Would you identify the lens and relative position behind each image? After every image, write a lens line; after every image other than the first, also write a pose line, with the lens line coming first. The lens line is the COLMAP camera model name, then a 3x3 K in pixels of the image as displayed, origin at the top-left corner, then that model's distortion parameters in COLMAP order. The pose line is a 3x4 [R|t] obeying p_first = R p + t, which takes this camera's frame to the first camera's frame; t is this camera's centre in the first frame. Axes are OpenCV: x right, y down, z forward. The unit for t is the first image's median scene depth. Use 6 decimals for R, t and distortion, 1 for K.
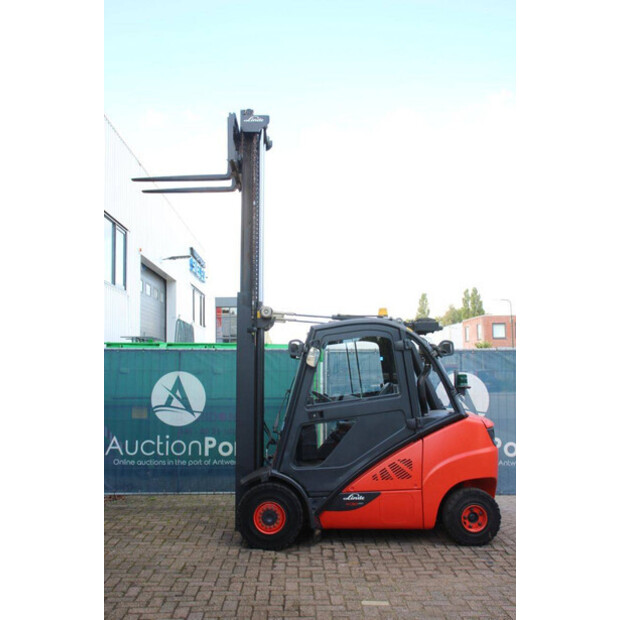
lens RADIAL K [[667.1, 0, 310.0], [0, 667.1, 310.0], [0, 0, 1]] dist [-0.040465, 0.009922]
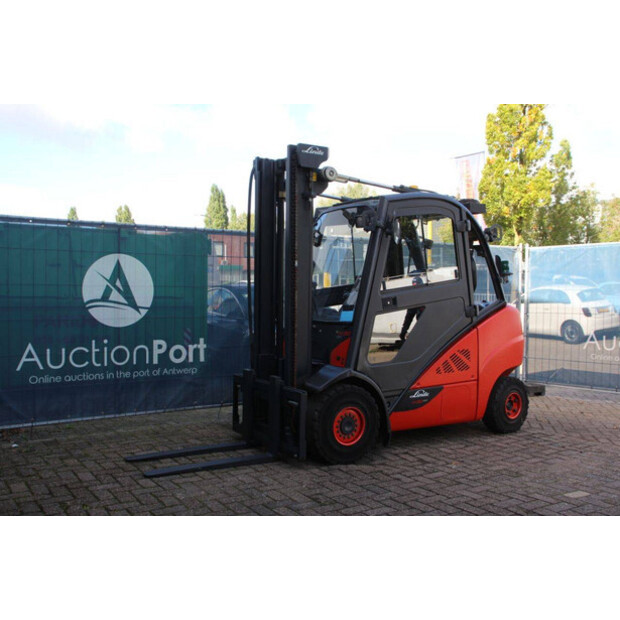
lens RADIAL K [[667.1, 0, 310.0], [0, 667.1, 310.0], [0, 0, 1]] dist [-0.040465, 0.009922]
pose [[0.854640, -0.013142, 0.519055, -0.404435], [-0.053700, 0.992082, 0.113536, 0.059691], [-0.516437, -0.124905, 0.847167, 0.260432]]
